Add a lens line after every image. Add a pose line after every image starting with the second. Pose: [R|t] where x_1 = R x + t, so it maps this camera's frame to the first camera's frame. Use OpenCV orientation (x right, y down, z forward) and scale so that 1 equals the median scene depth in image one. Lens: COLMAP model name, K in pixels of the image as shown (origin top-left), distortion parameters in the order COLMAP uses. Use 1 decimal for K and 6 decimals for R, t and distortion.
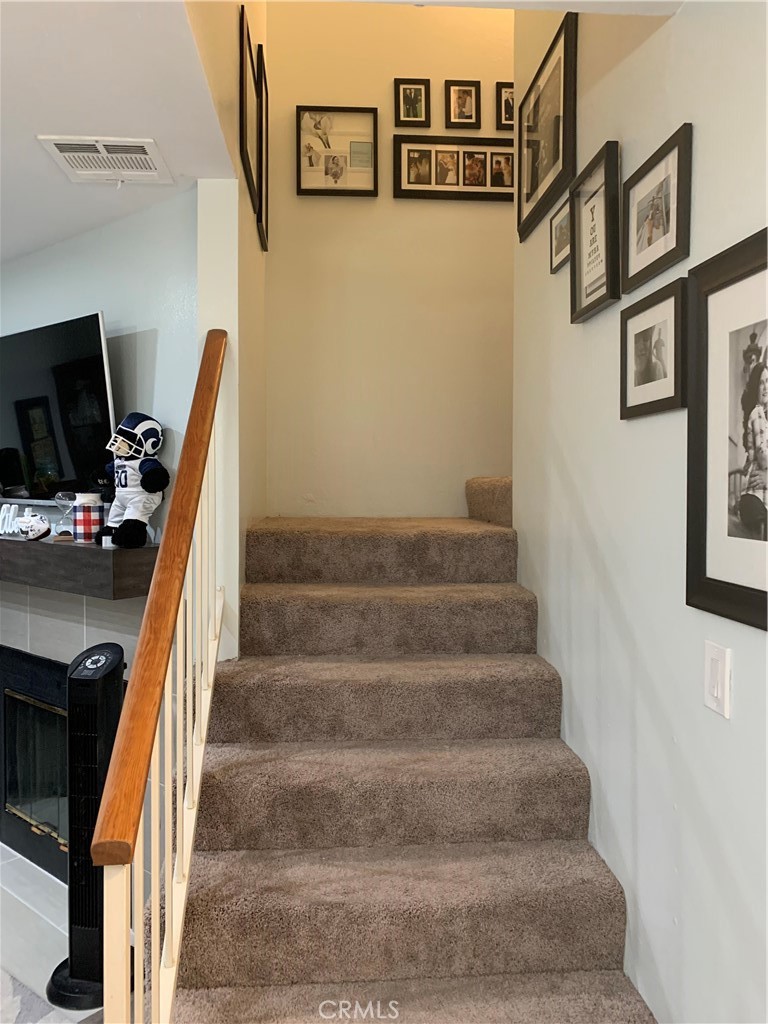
lens RADIAL K [[781.4, 0, 384.6], [0, 781.4, 507.5], [0, 0, 1]] dist [0.015971, -0.012584]
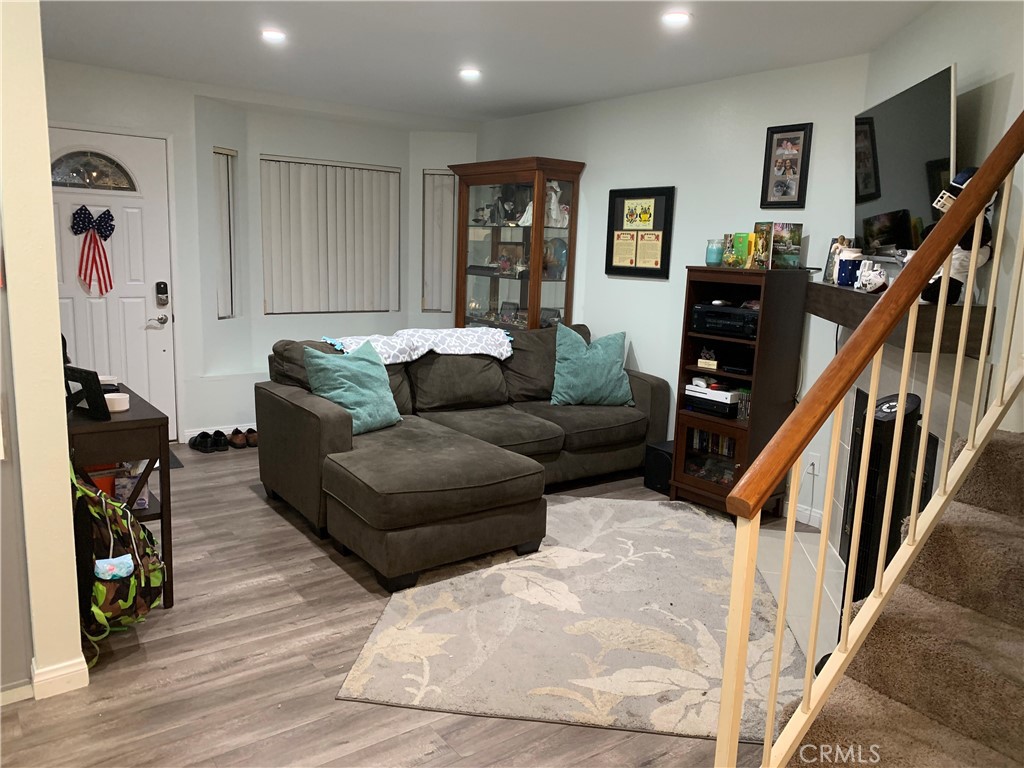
lens RADIAL K [[781.4, 0, 509.8], [0, 781.4, 385.4], [0, 0, 1]] dist [0.015971, -0.012584]
pose [[0.519243, 0.168609, -0.837829, 0.278684], [-0.052755, 0.984799, 0.165491, 0.017002], [0.852997, -0.041730, 0.520245, -0.014623]]
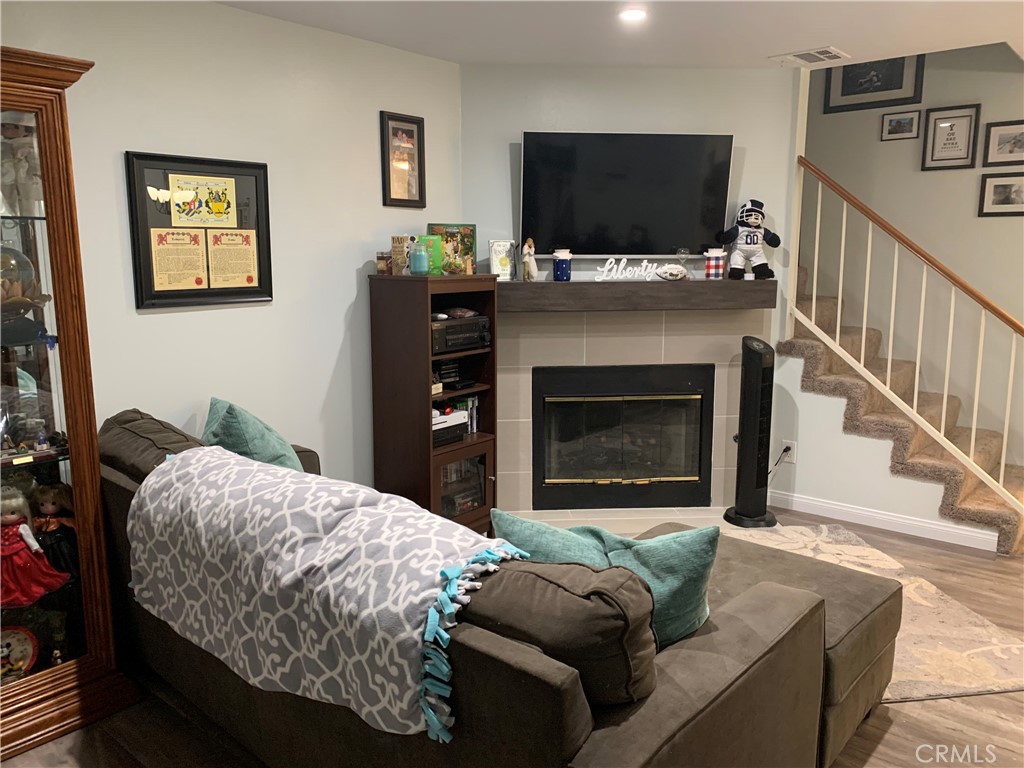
lens RADIAL K [[781.4, 0, 512.3], [0, 781.4, 381.5], [0, 0, 1]] dist [0.015971, -0.012584]
pose [[0.718074, -0.120000, 0.685544, -2.098309], [0.022856, 0.988558, 0.149101, 0.002900], [-0.695592, -0.091397, 0.712600, 0.132878]]
